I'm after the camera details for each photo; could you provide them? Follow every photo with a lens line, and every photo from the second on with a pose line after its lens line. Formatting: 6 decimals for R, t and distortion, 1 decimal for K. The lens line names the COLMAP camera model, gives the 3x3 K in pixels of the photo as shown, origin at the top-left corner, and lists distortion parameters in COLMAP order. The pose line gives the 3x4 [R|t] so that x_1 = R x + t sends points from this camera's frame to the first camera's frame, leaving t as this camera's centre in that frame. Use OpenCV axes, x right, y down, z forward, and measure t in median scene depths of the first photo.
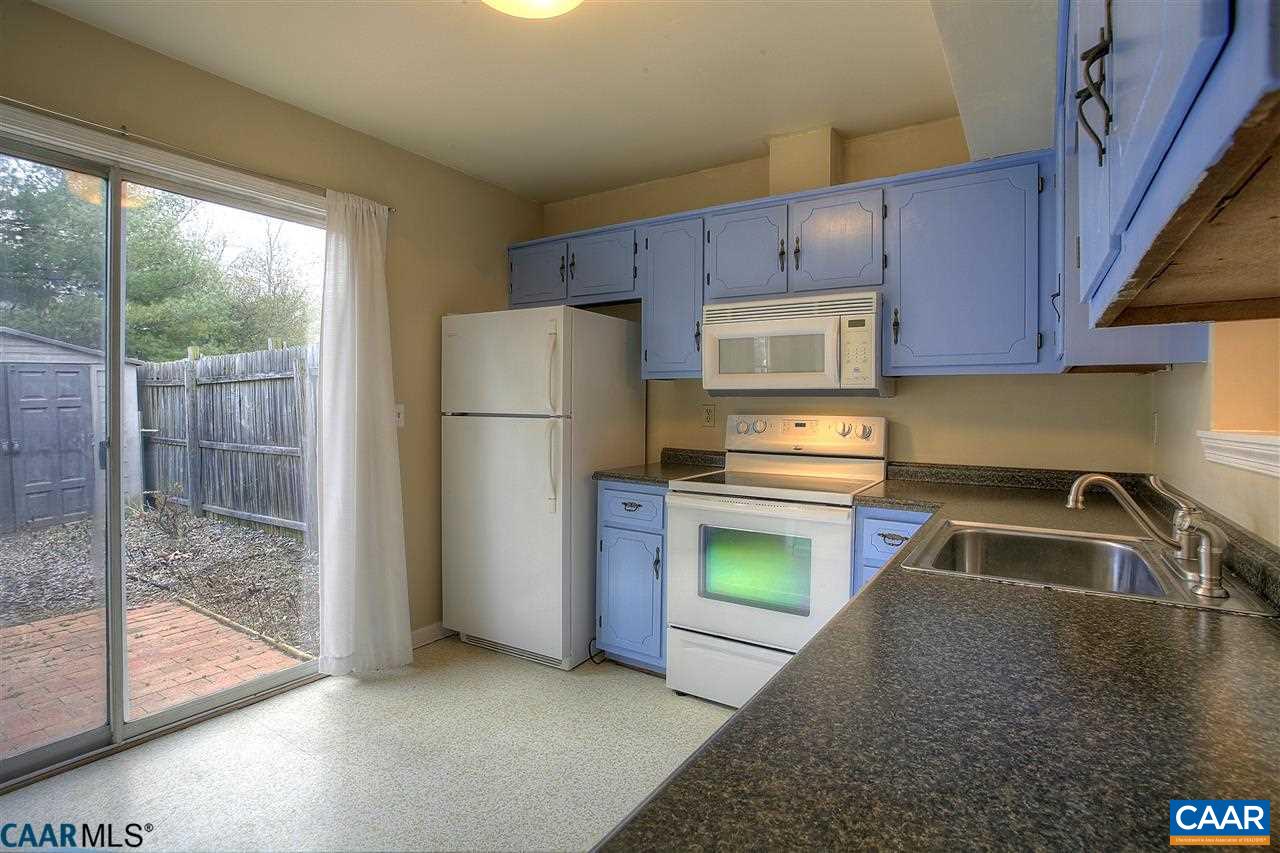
lens RADIAL K [[634.9, 0, 647.4], [0, 634.9, 425.3], [0, 0, 1]] dist [-0.021565, 0.005809]
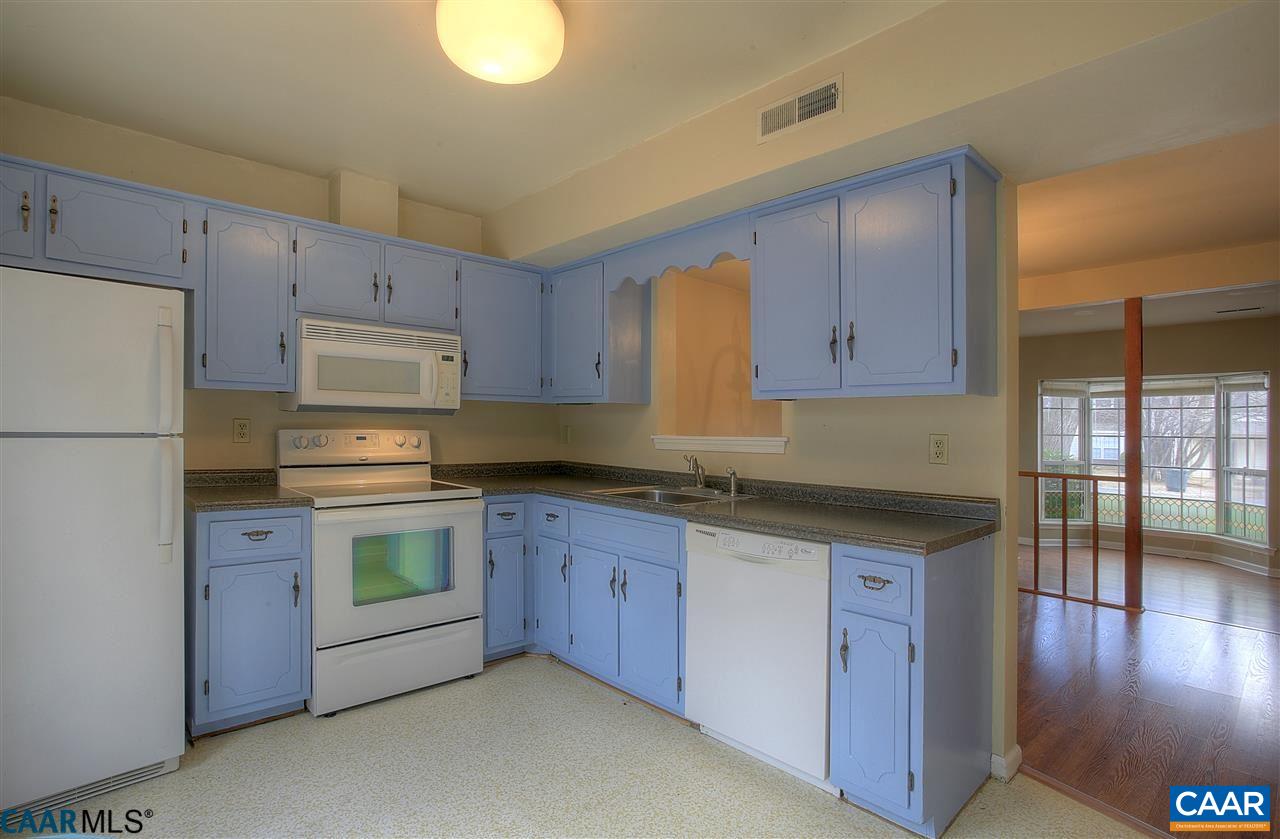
lens RADIAL K [[629.3, 0, 629.2], [0, 629.3, 420.2], [0, 0, 1]] dist [0.015587, 0.005323]
pose [[0.281104, 0.004681, 0.959666, -0.716789], [0.015151, 0.999842, -0.009315, -0.015373], [-0.959558, 0.017159, 0.280988, 0.254327]]
